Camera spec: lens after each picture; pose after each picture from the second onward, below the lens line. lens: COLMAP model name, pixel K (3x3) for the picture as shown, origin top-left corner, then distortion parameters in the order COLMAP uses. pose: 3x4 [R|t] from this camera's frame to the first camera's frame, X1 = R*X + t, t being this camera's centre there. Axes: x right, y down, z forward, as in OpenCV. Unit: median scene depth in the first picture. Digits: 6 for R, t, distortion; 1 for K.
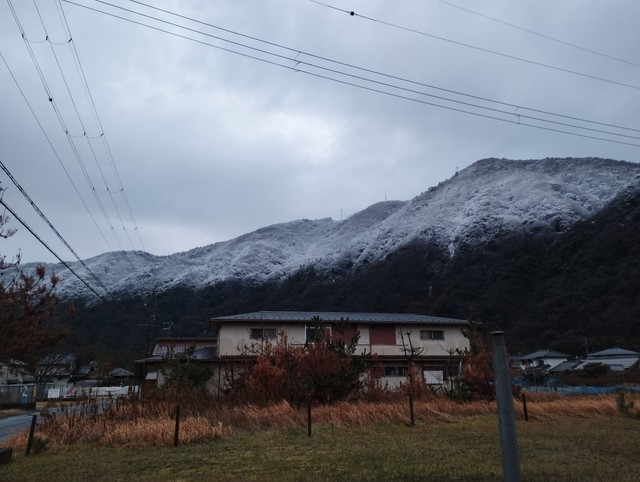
lens RADIAL K [[525.9, 0, 319.2], [0, 525.9, 233.7], [0, 0, 1]] dist [0.101227, -0.126665]
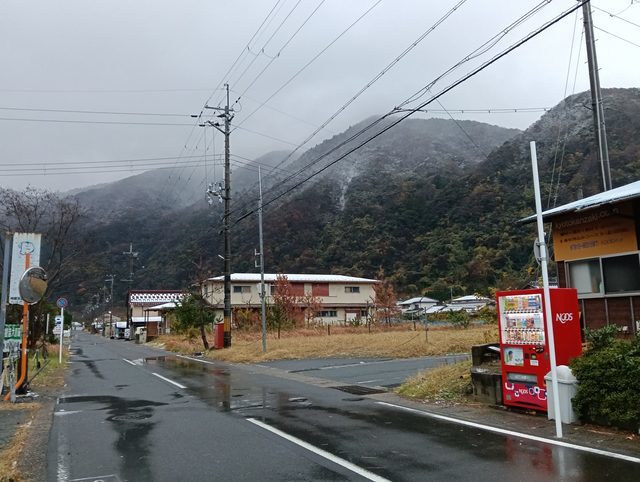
lens RADIAL K [[531.8, 0, 320.0], [0, 531.8, 241.0], [0, 0, 1]] dist [0.055720, 0.000370]
pose [[0.978162, 0.018110, 0.207055, -0.056177], [-0.041241, 0.993300, 0.107953, -0.030491], [-0.203713, -0.114134, 0.972355, -0.124833]]
